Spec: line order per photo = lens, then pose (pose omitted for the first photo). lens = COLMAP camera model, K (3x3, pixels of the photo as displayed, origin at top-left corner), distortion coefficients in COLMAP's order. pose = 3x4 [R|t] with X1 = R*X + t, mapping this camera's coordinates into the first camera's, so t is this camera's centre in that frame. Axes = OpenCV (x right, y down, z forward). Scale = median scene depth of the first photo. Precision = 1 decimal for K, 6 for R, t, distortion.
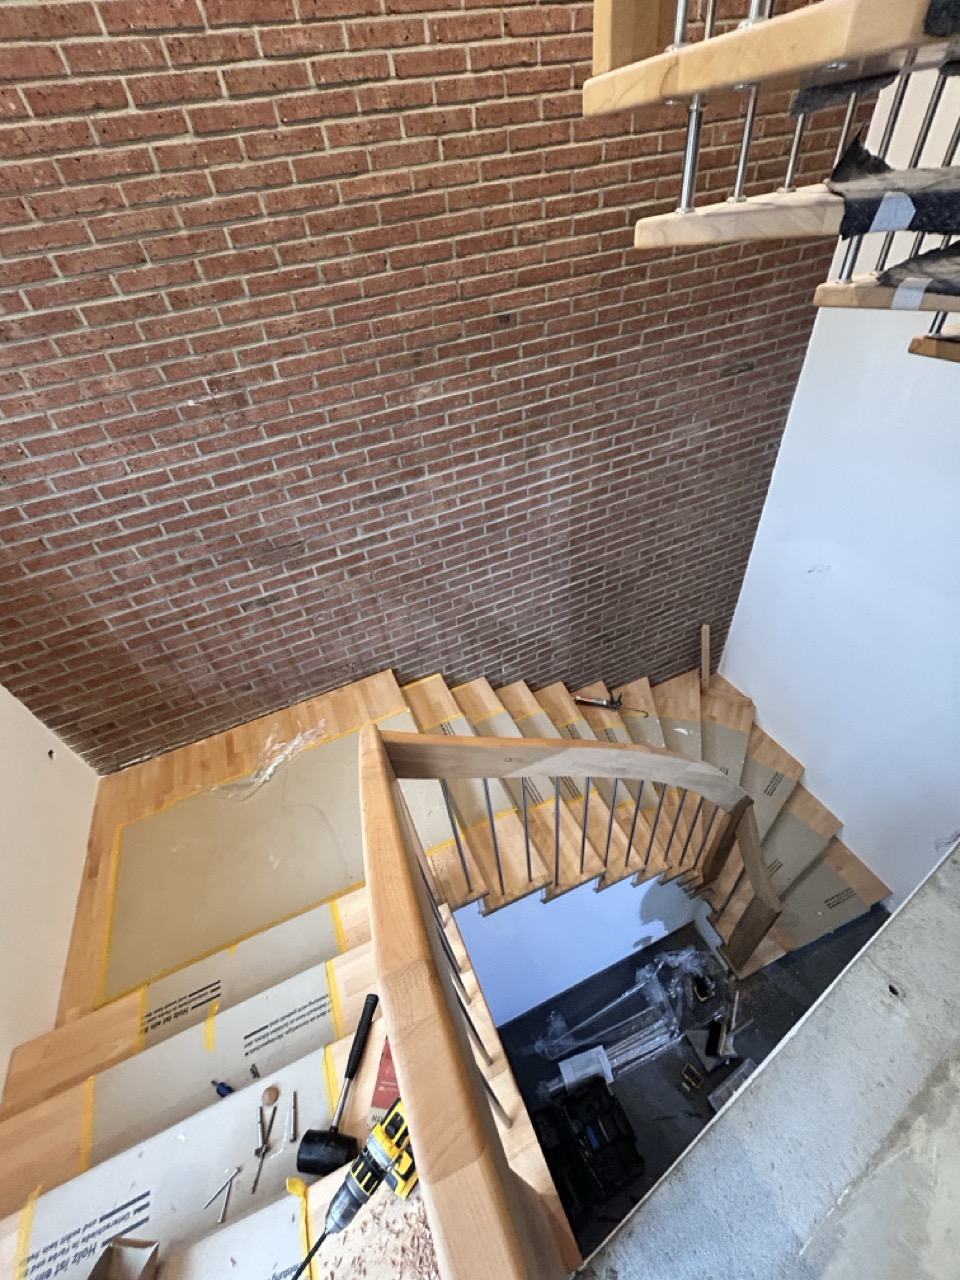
lens RADIAL K [[519.7, 0, 482.0], [0, 519.7, 639.2], [0, 0, 1]] dist [-0.000642, 0.005087]
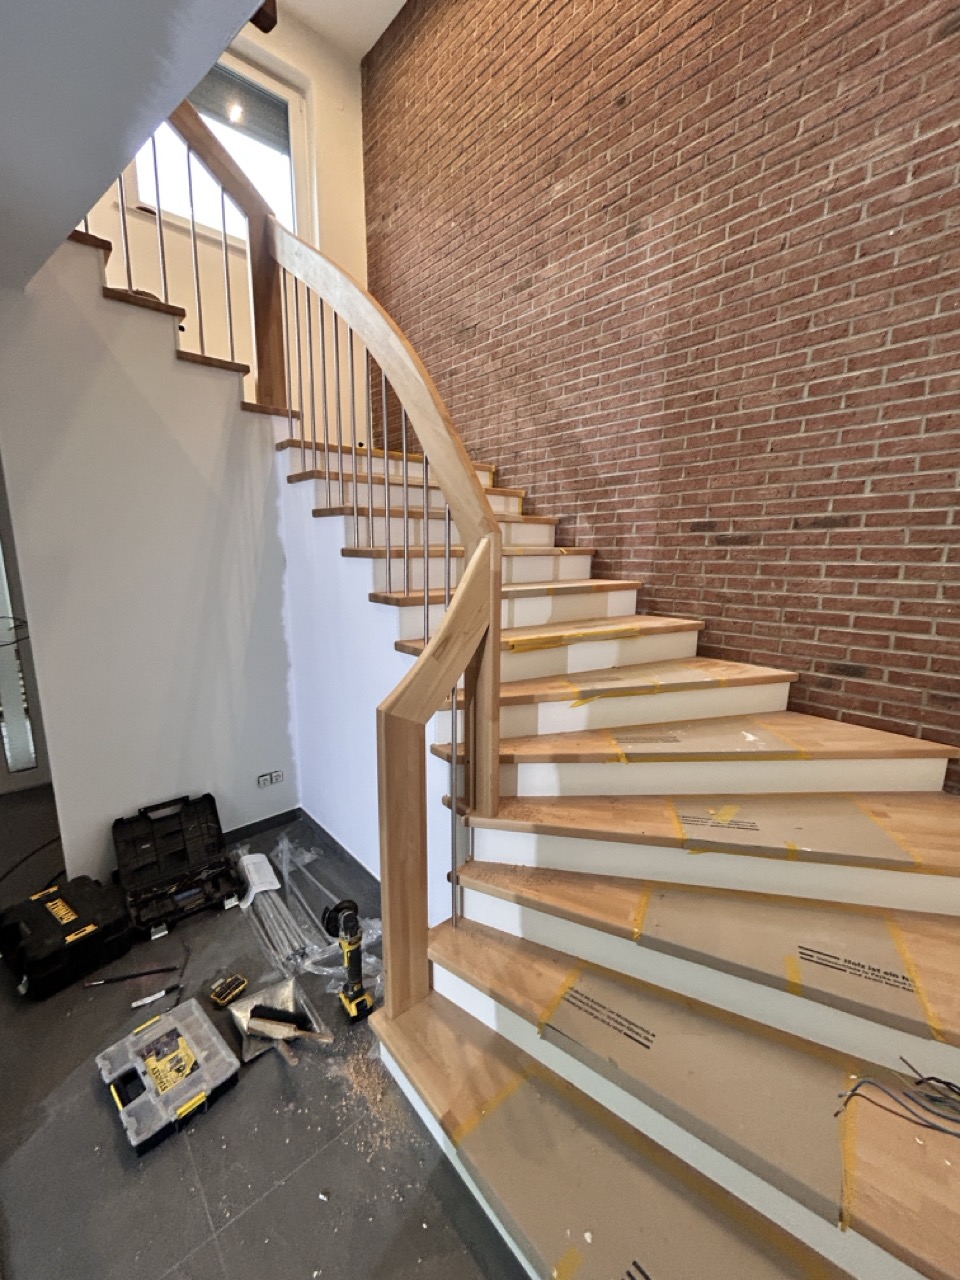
lens RADIAL K [[519.7, 0, 482.0], [0, 519.7, 639.2], [0, 0, 1]] dist [-0.000642, 0.005087]
pose [[0.321175, 0.265646, -0.908999, 0.967020], [-0.669781, 0.742297, -0.019724, 0.384727], [0.669507, 0.615165, 0.416332, 0.739686]]
